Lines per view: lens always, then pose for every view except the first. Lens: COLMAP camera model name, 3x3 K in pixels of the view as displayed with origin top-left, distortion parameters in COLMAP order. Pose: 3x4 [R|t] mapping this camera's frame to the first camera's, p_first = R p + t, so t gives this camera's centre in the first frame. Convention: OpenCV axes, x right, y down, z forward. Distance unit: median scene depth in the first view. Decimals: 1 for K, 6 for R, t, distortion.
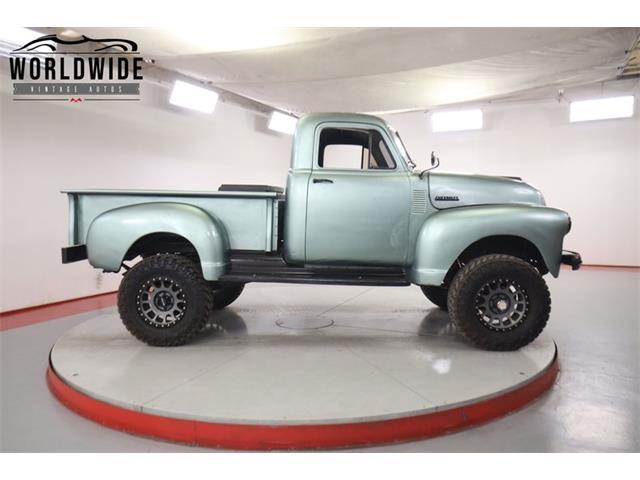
lens RADIAL K [[453.9, 0, 320.0], [0, 453.9, 240.0], [0, 0, 1]] dist [-0.019223, 0.006757]
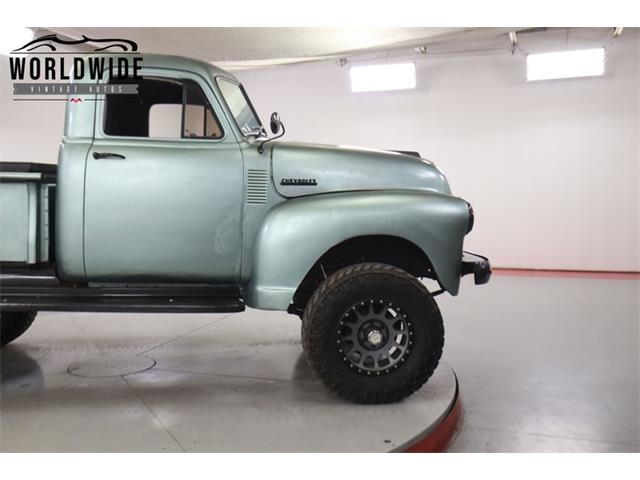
lens RADIAL K [[601.8, 0, 301.5], [0, 601.8, 238.5], [0, 0, 1]] dist [-0.000212, -0.013876]
pose [[0.994790, -0.009821, 0.101472, 0.191582], [0.009835, 0.999952, 0.000364, -0.007026], [-0.101470, 0.000636, 0.994838, 0.098572]]
